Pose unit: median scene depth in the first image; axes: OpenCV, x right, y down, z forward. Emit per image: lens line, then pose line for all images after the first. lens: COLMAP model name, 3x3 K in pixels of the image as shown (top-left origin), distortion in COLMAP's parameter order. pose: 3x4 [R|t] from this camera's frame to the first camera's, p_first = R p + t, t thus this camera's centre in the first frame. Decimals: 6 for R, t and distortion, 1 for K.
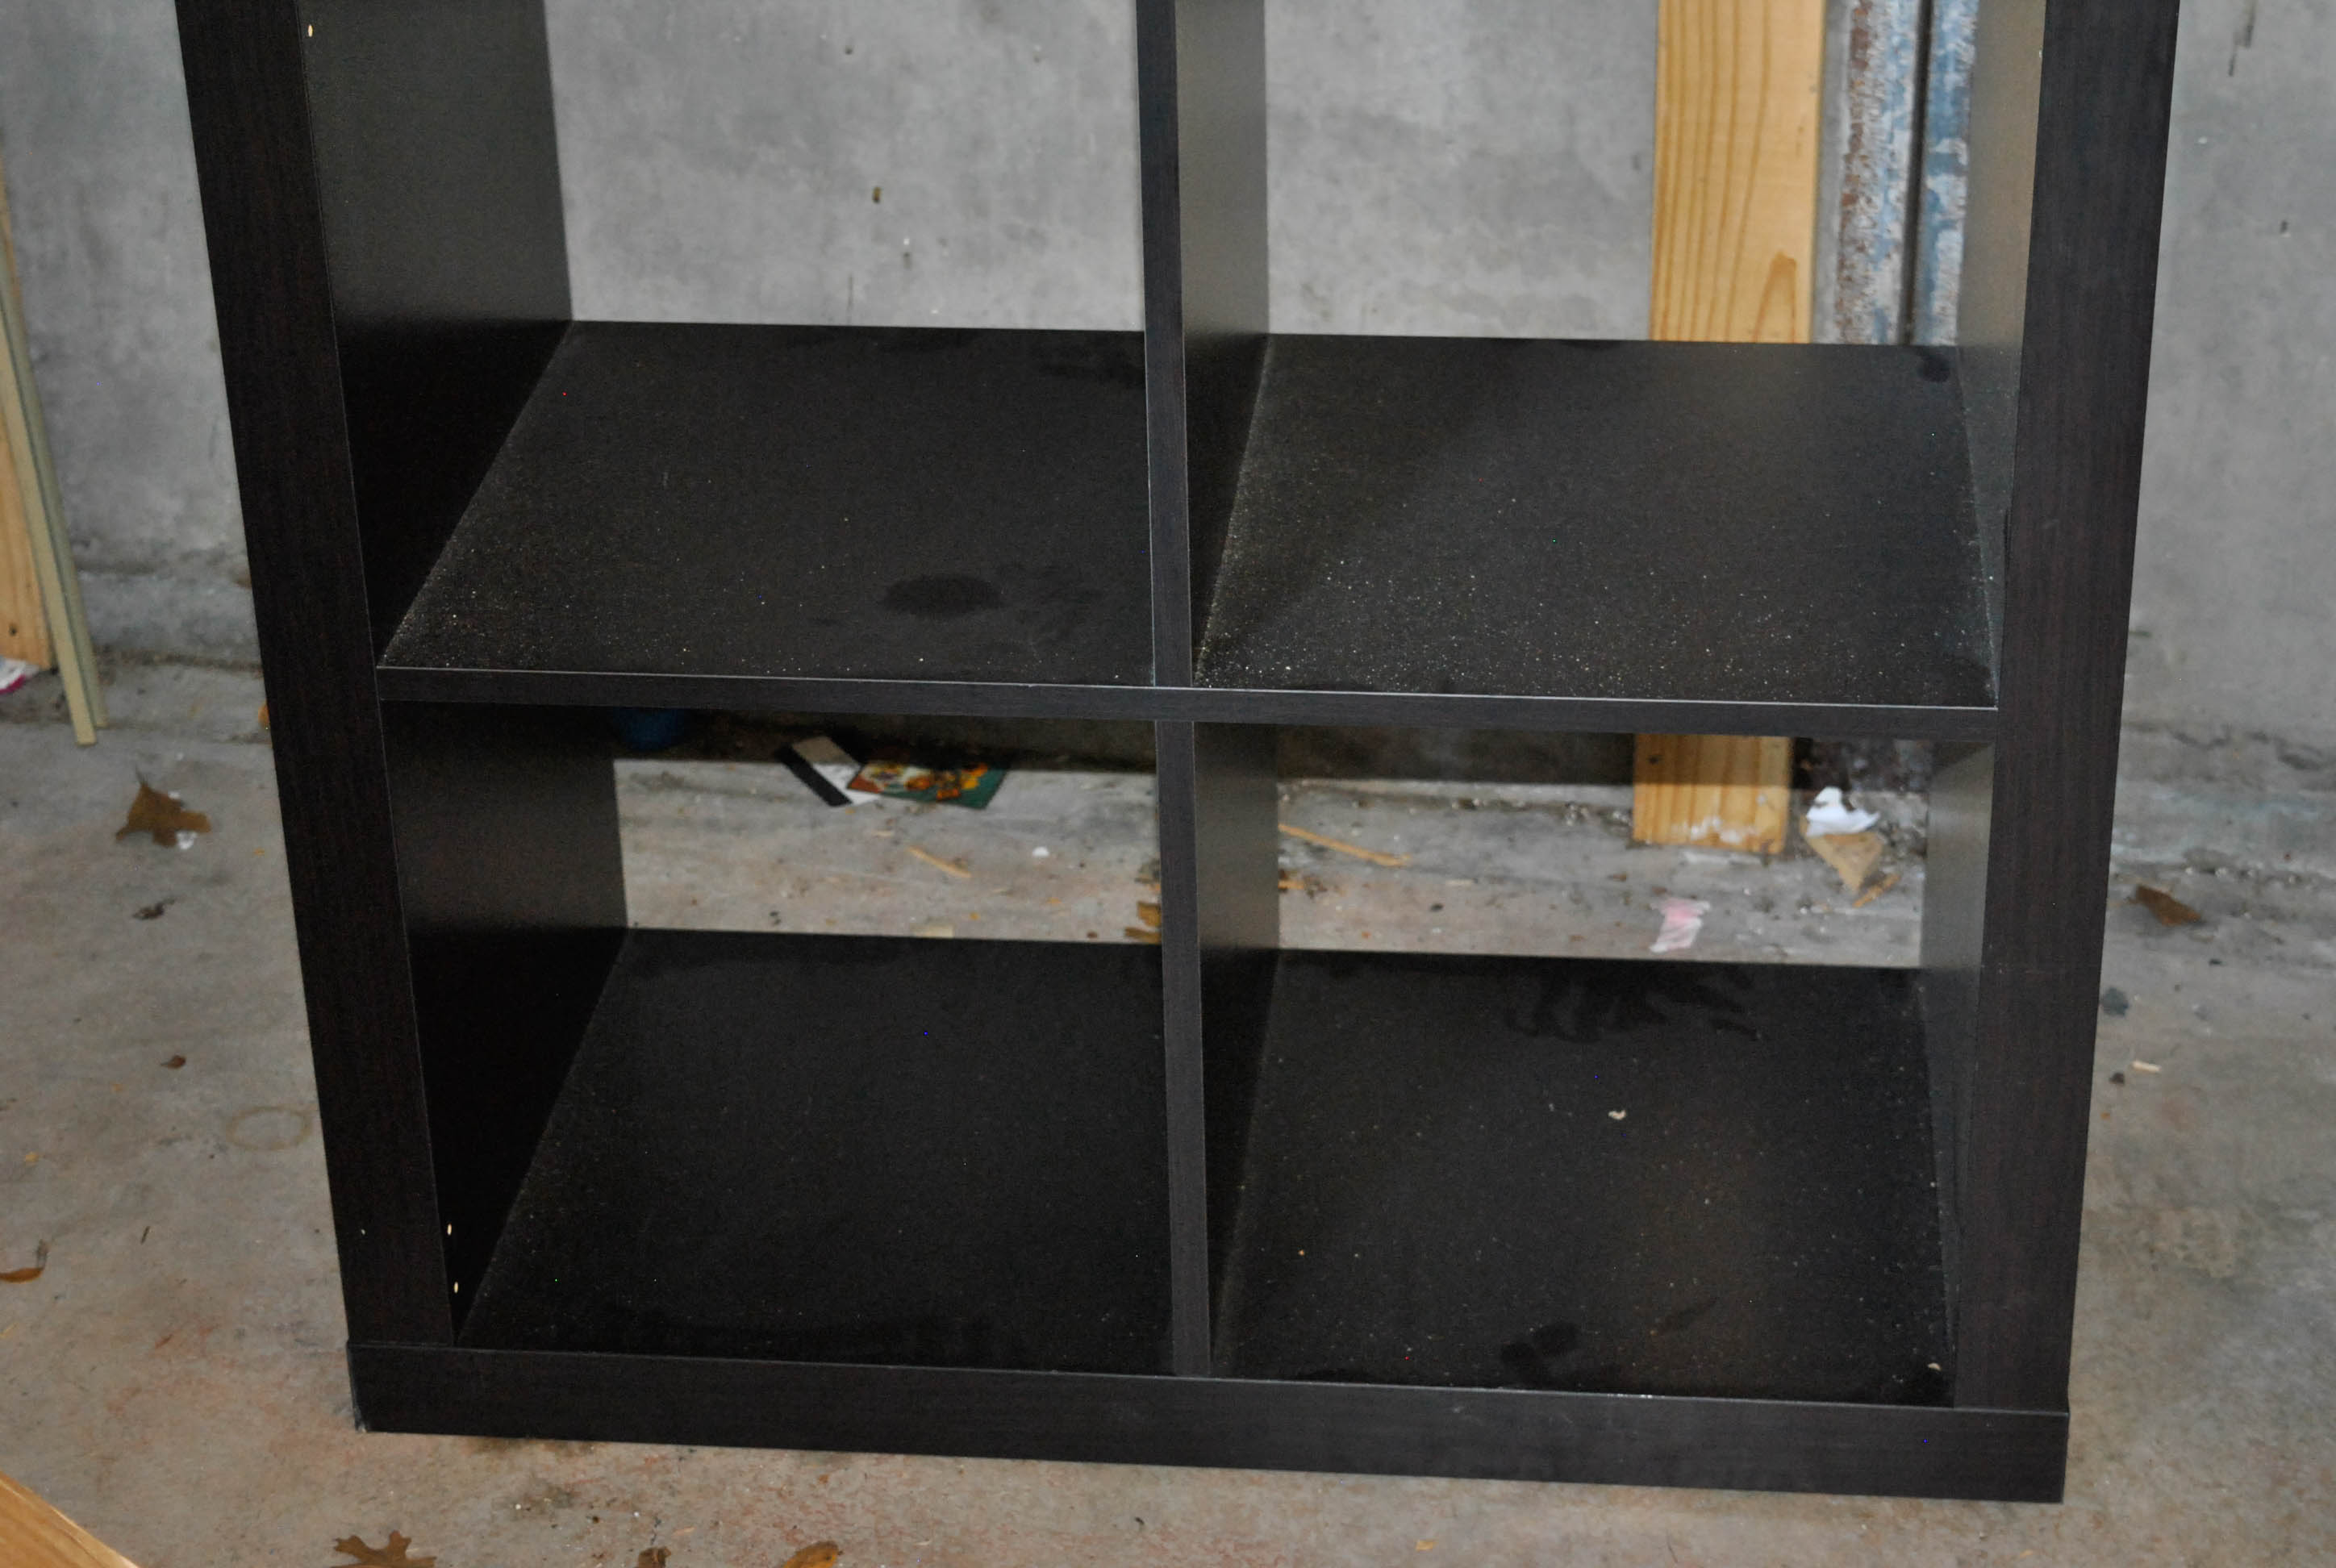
lens RADIAL K [[4679.5, 0, 1168.3], [0, 4679.5, 753.3], [0, 0, 1]] dist [0.016368, 0.244189]
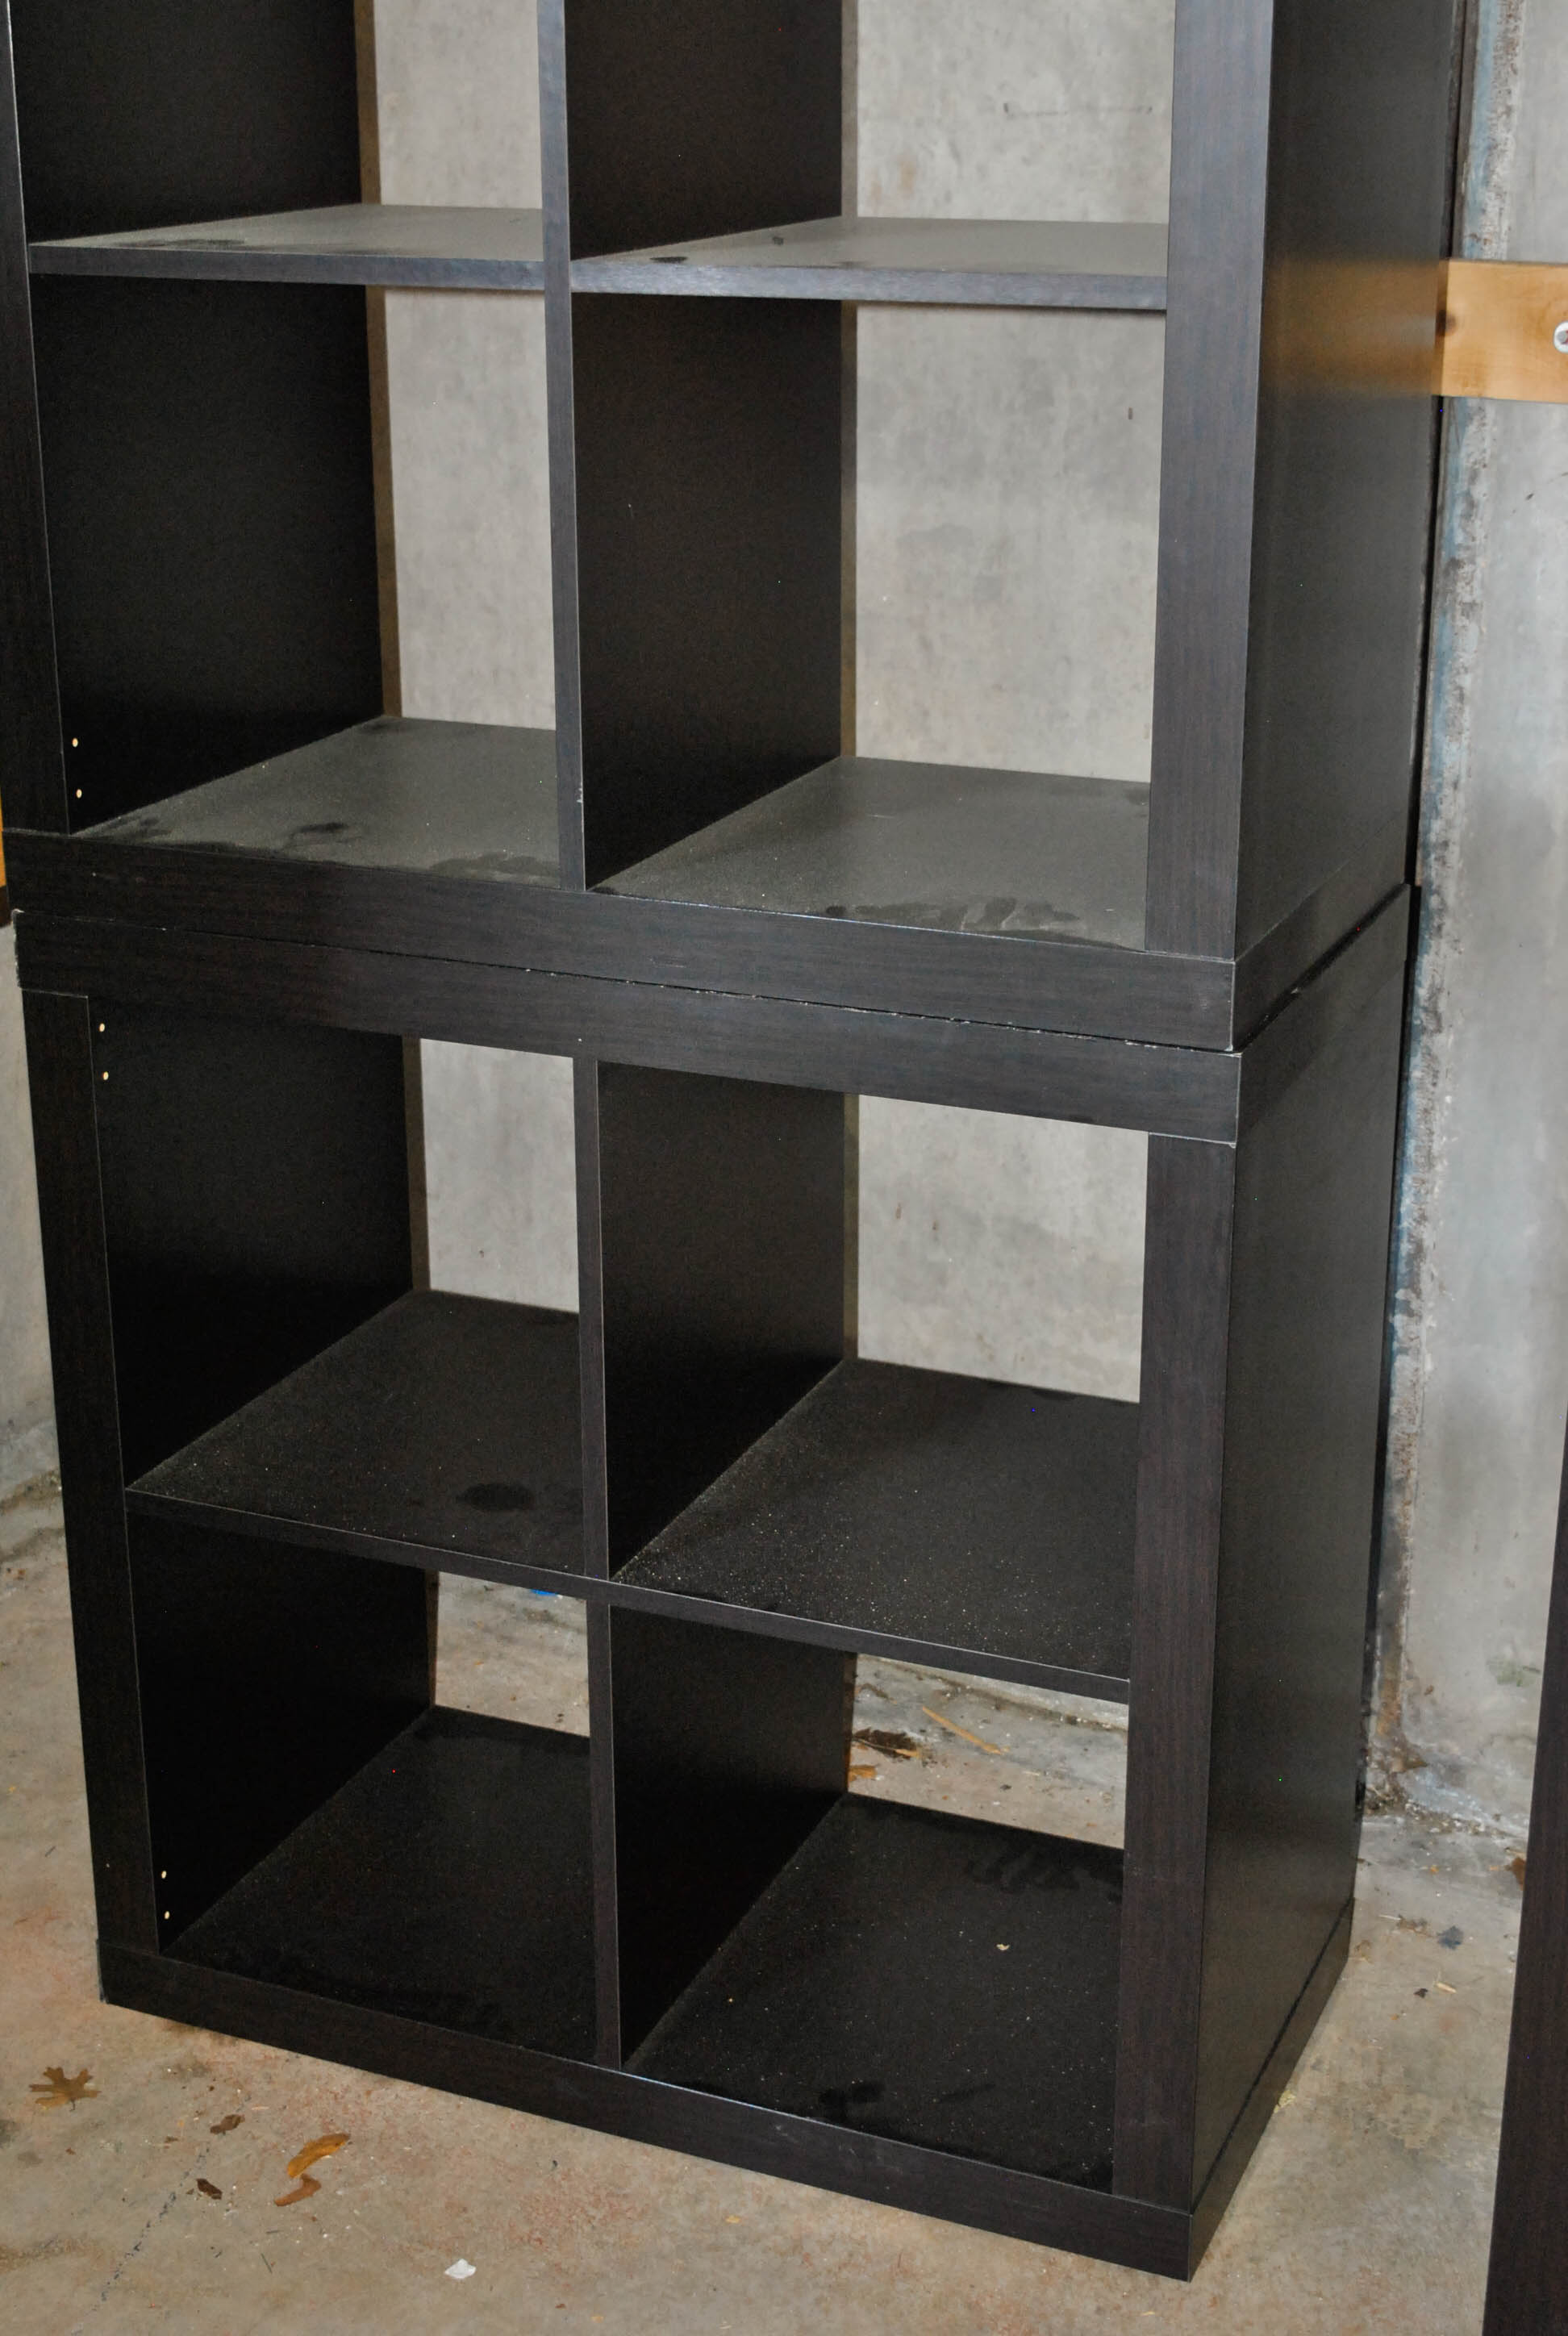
lens RADIAL K [[3404.3, 0, 773.7], [0, 3404.3, 1162.8], [0, 0, 1]] dist [-0.026586, 0.043462]
pose [[0.954404, 0.117769, -0.274304, 0.295720], [-0.155799, 0.980326, -0.121190, -0.019021], [0.254635, 0.158401, 0.953976, -0.017429]]
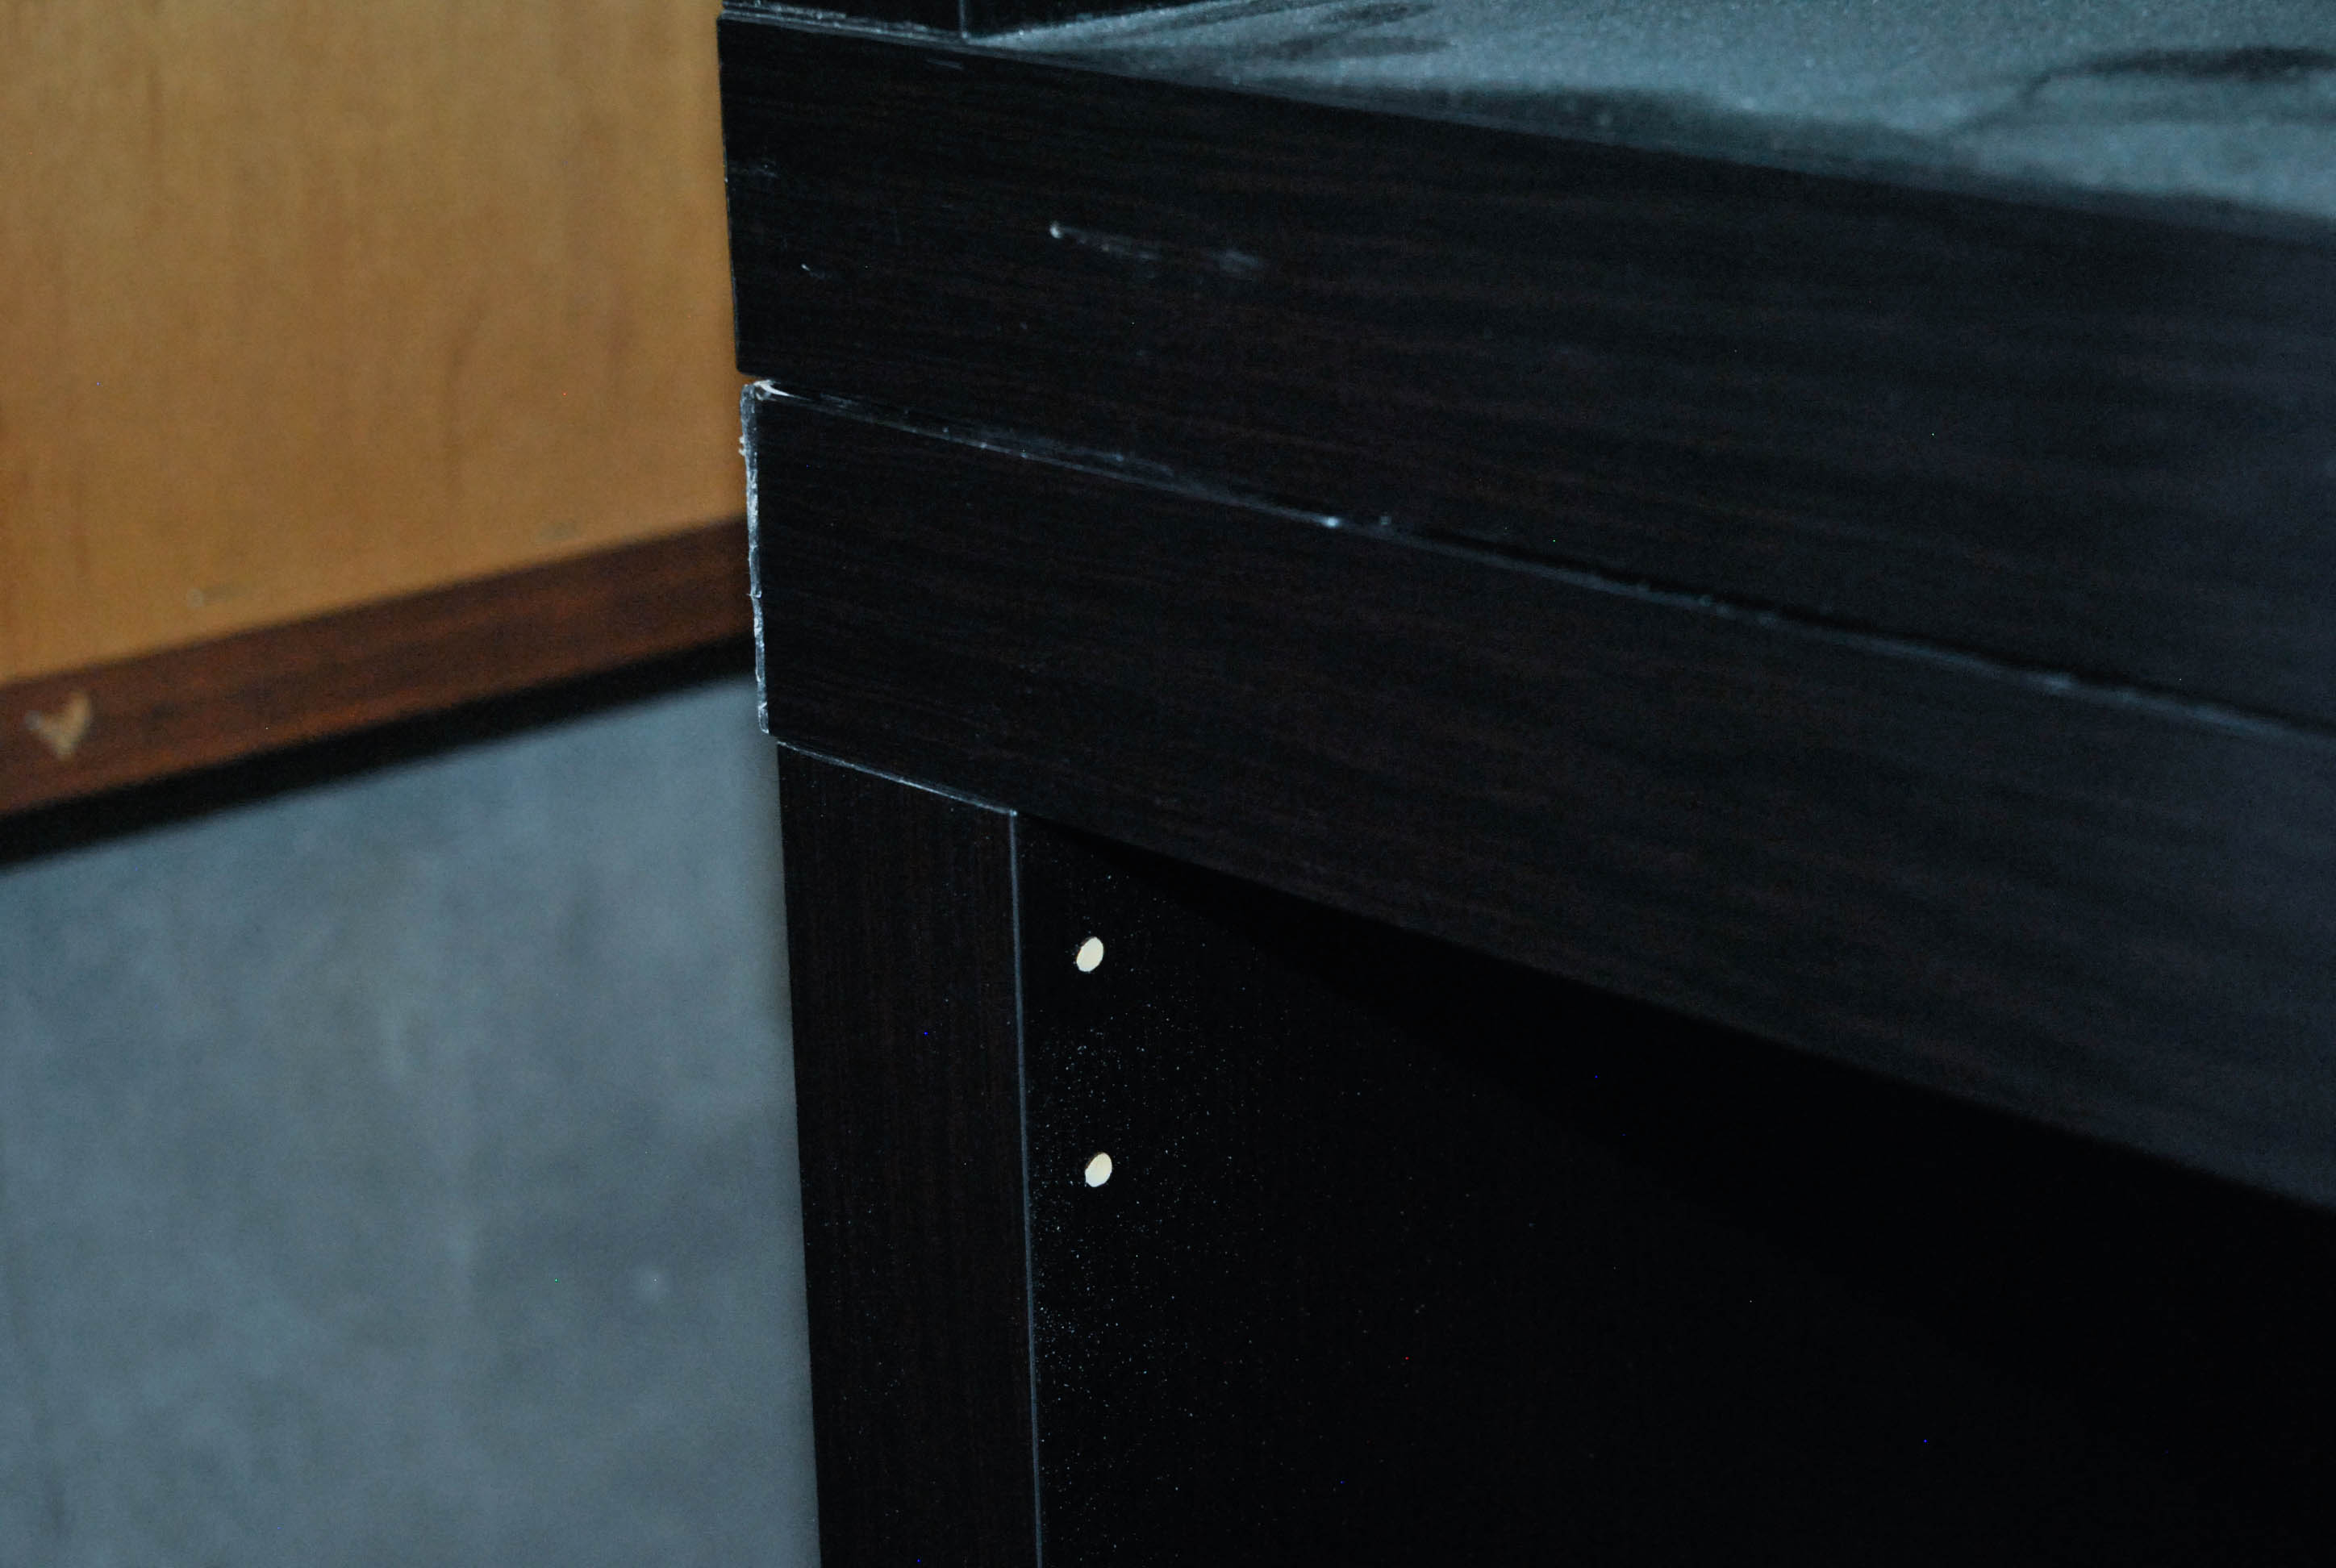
lens RADIAL K [[4679.5, 0, 1168.3], [0, 4679.5, 753.3], [0, 0, 1]] dist [0.016368, 0.244189]
pose [[0.766525, 0.197501, -0.611092, 0.019102], [-0.293893, 0.953932, -0.060341, -0.140610], [0.571023, 0.225849, 0.789256, 0.626669]]
